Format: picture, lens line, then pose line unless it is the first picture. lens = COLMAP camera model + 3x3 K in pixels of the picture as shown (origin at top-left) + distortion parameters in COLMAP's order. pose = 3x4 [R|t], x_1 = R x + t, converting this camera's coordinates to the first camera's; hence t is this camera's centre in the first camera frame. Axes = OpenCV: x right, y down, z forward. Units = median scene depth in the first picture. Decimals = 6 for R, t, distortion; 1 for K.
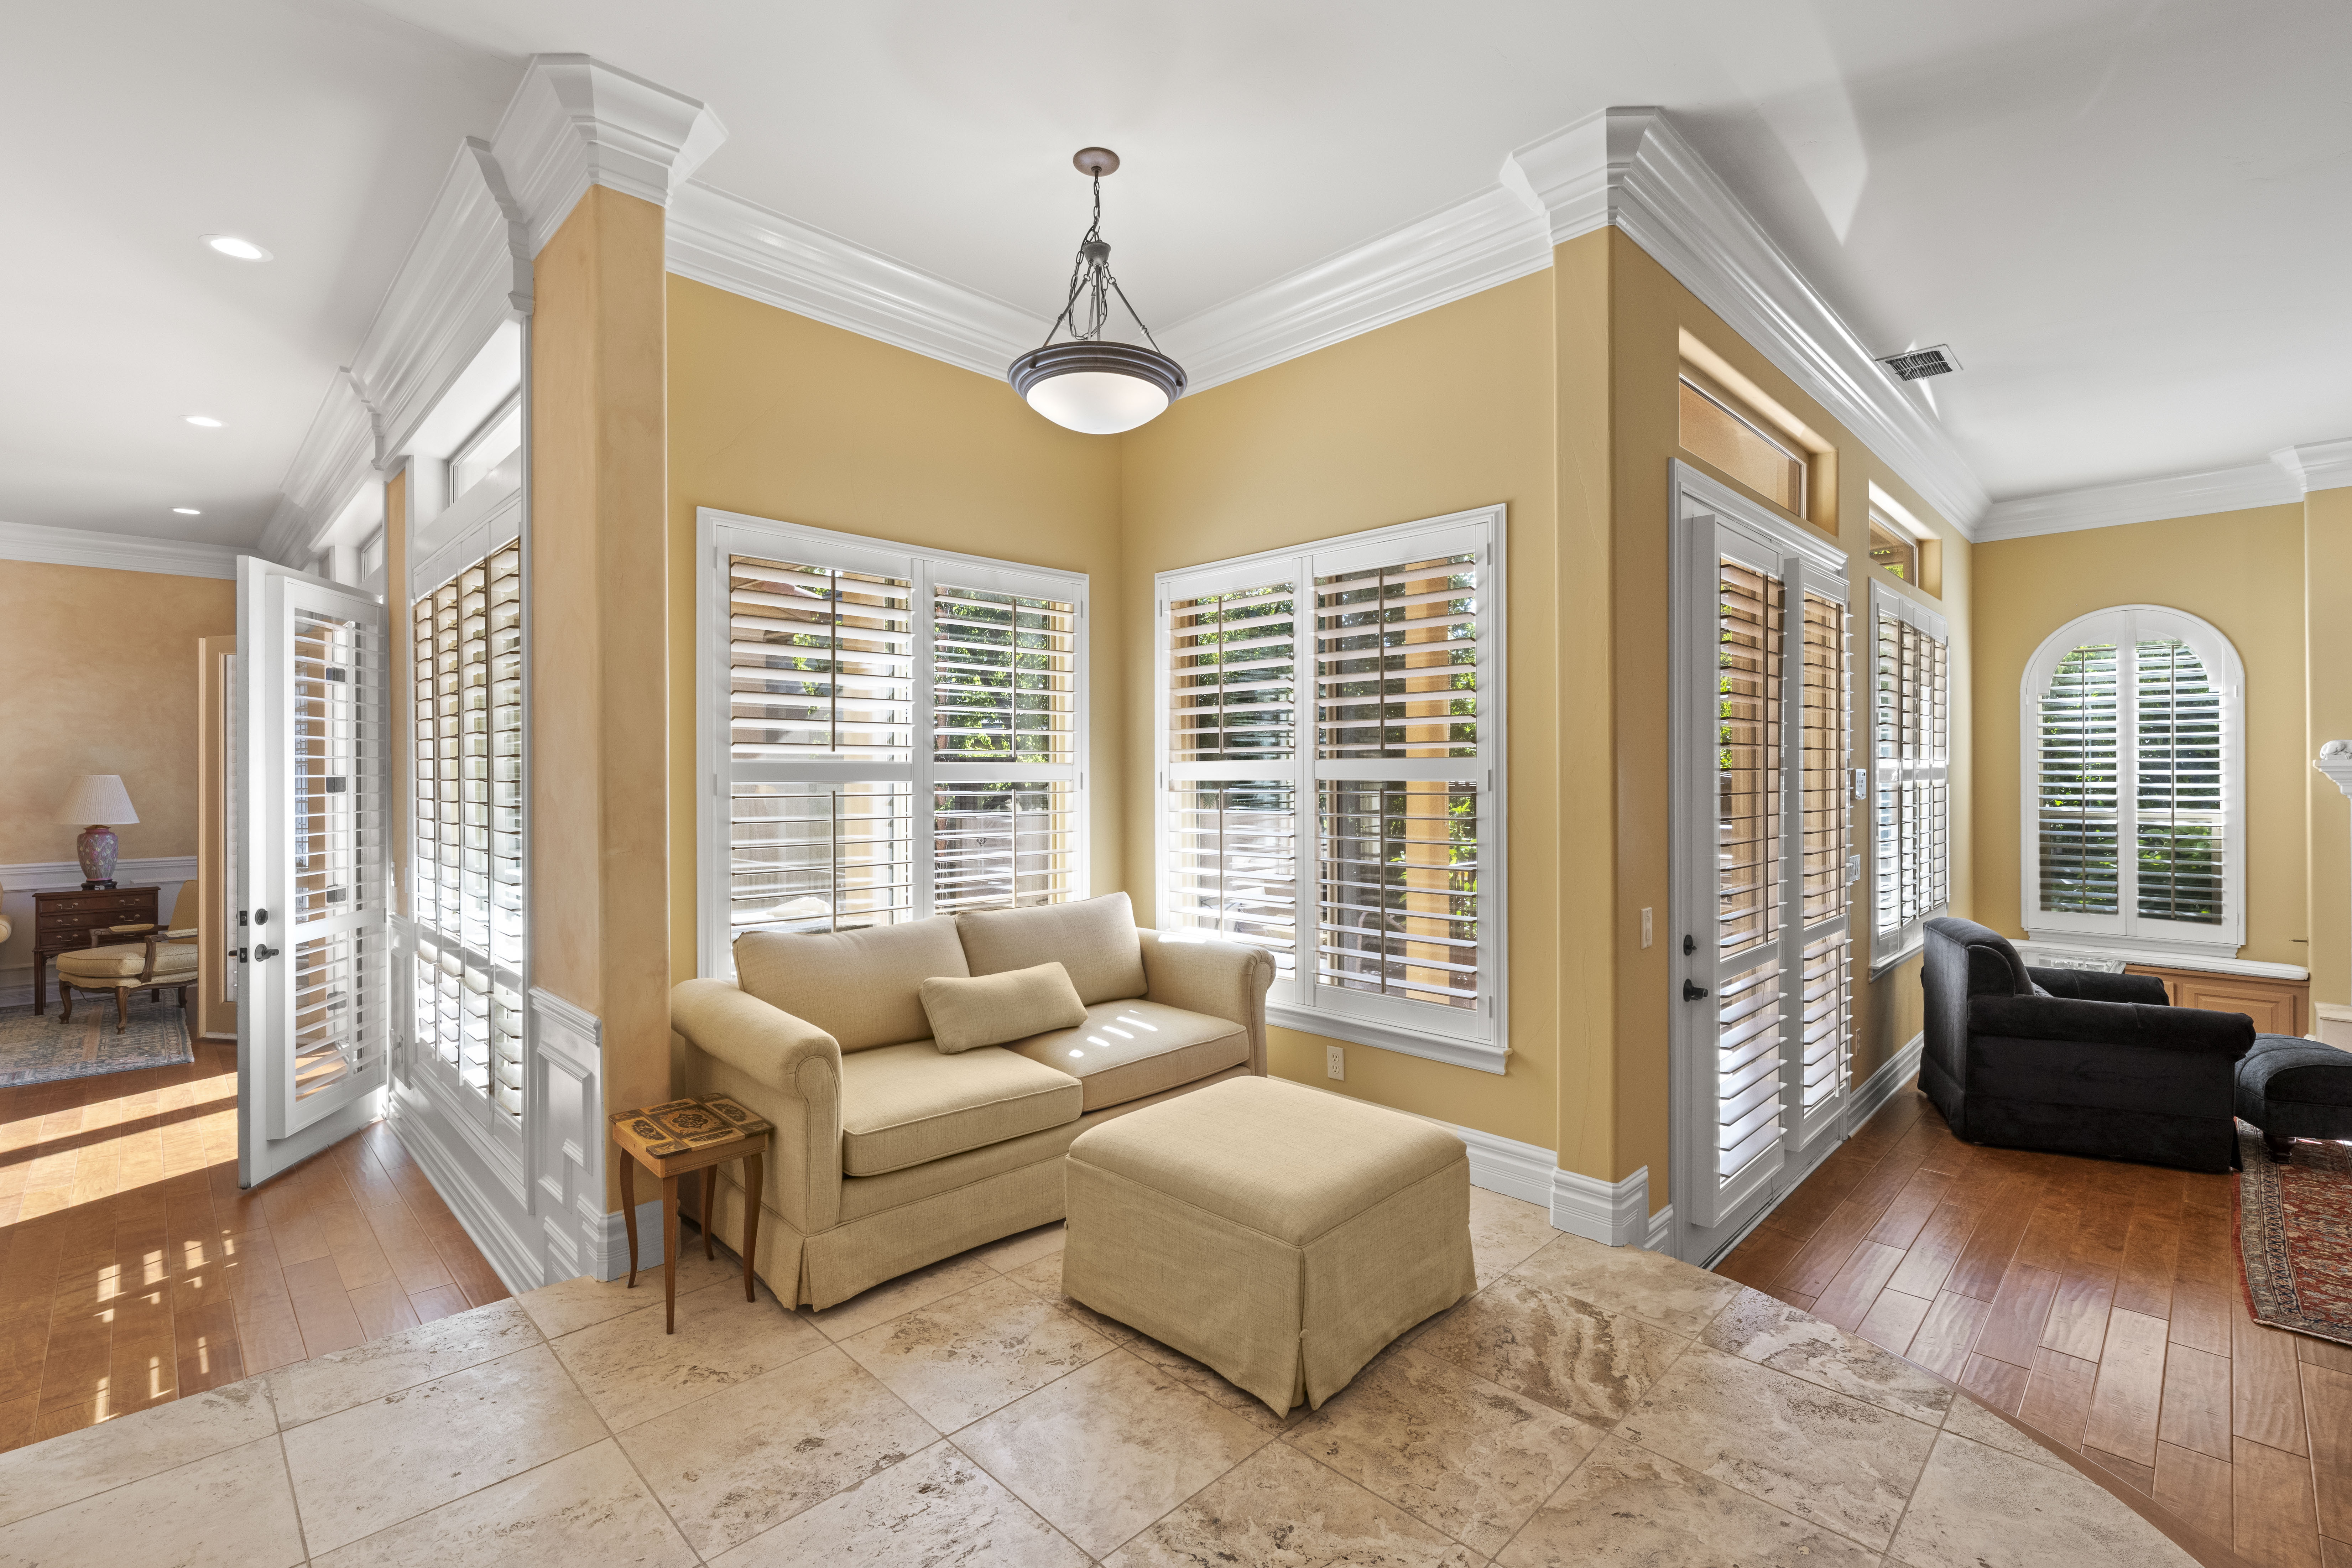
lens RADIAL K [[1053.9, 0, 1187.0], [0, 1053.9, 773.5], [0, 0, 1]] dist [-0.004578, 0.001433]
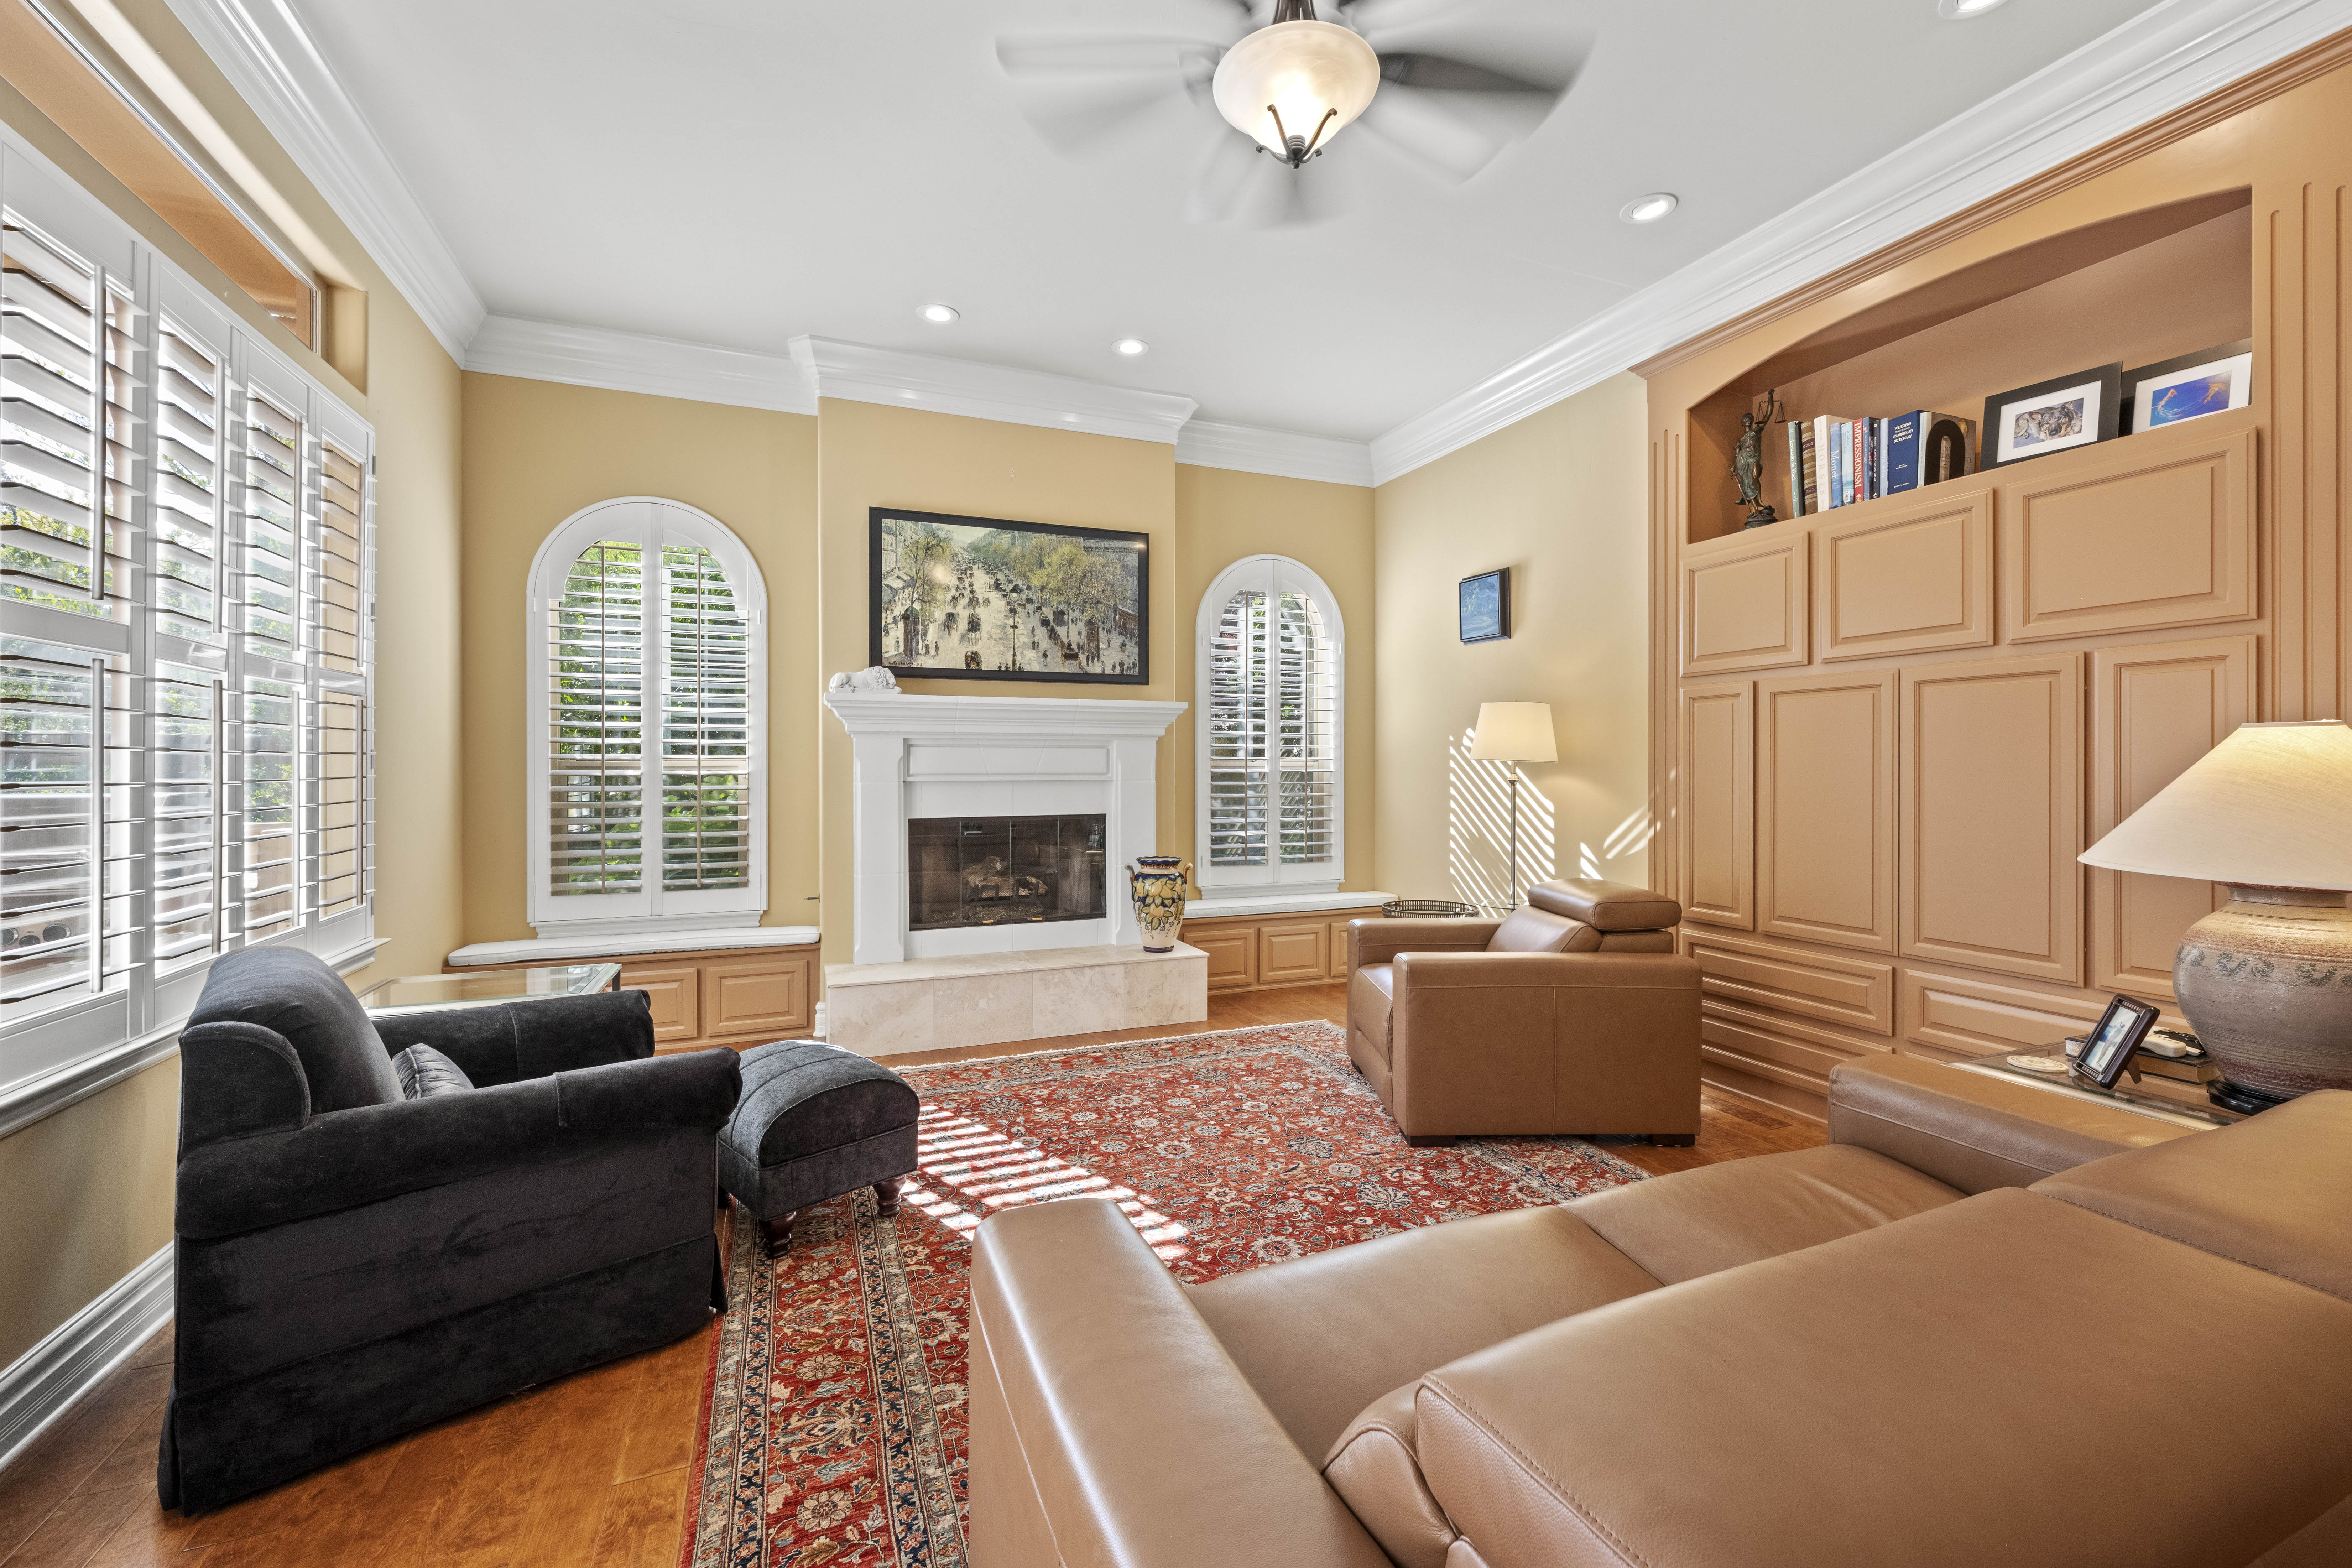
lens RADIAL K [[951.0, 0, 1173.2], [0, 951.0, 766.9], [0, 0, 1]] dist [-0.003251, 0.000670]
pose [[0.397193, 0.004132, 0.917726, 0.619524], [0.000089, 0.999990, -0.004541, 0.071937], [-0.917735, 0.001886, 0.397188, 0.561453]]
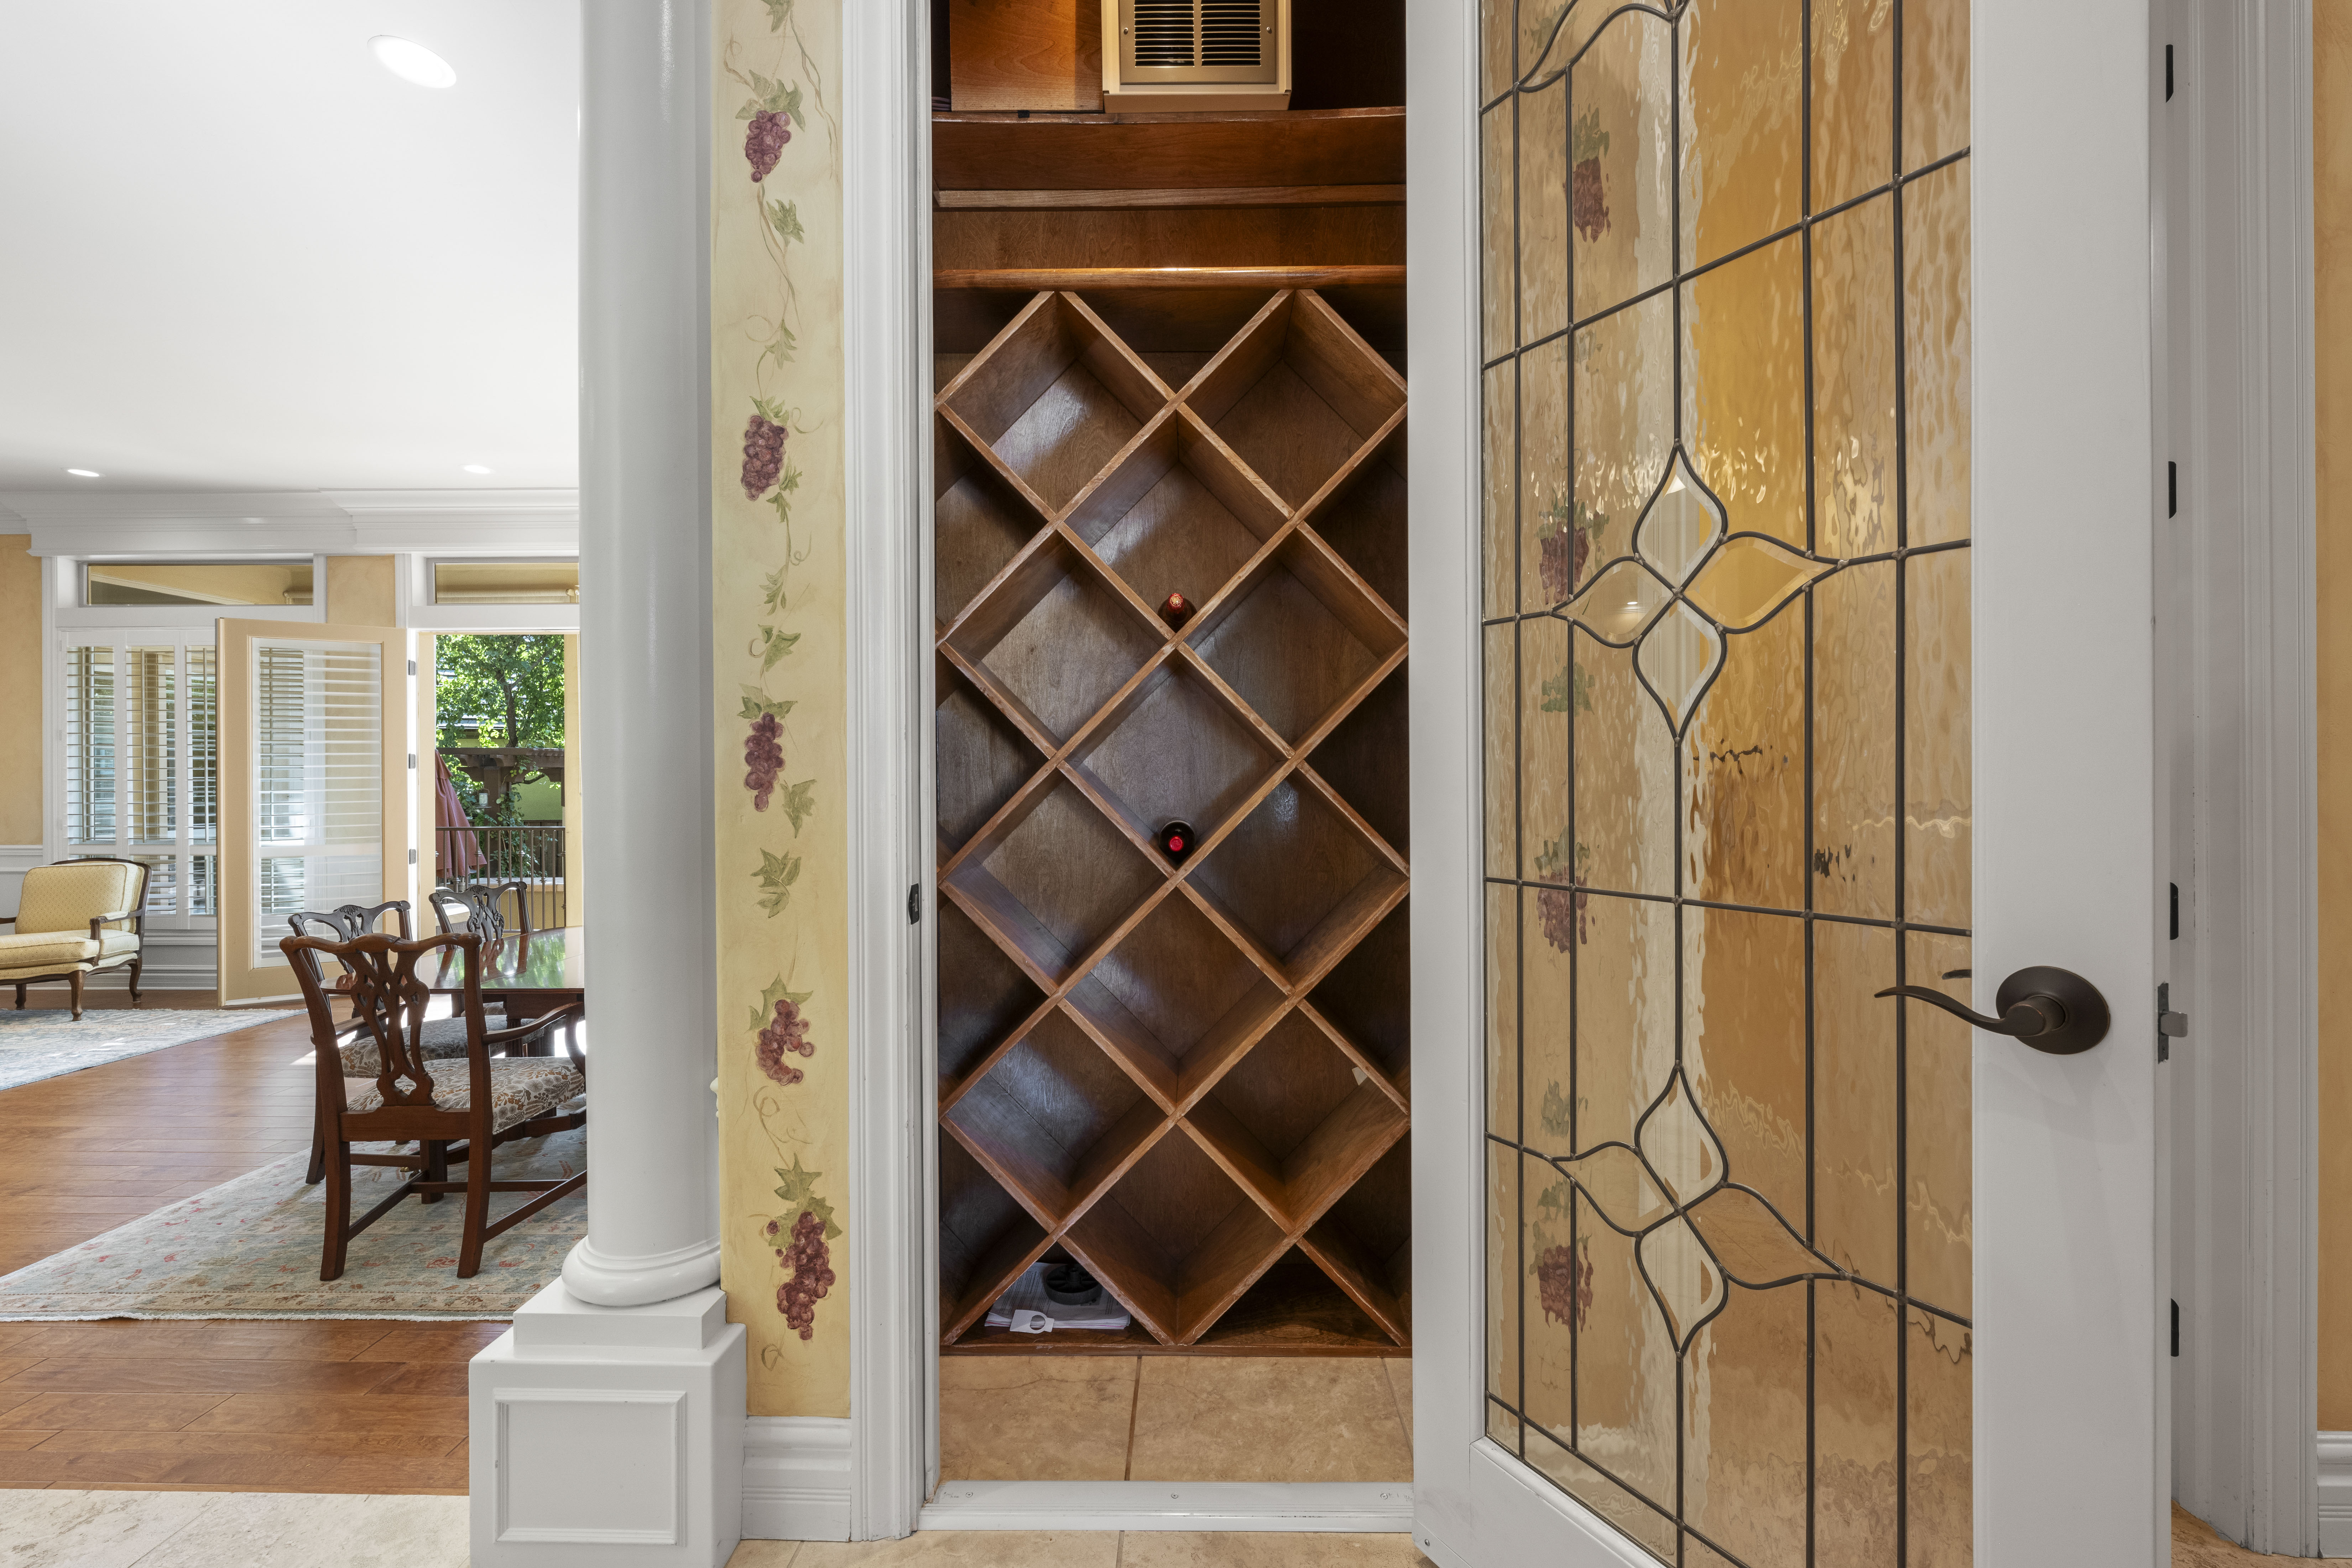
lens RADIAL K [[951.0, 0, 1174.7], [0, 951.0, 772.2], [0, 0, 1]] dist [-0.003251, 0.000670]
pose [[0.721778, 0.003448, 0.692116, -1.409628], [0.004447, 0.999944, -0.009620, 0.053265], [-0.692110, 0.010021, 0.721722, -0.500989]]
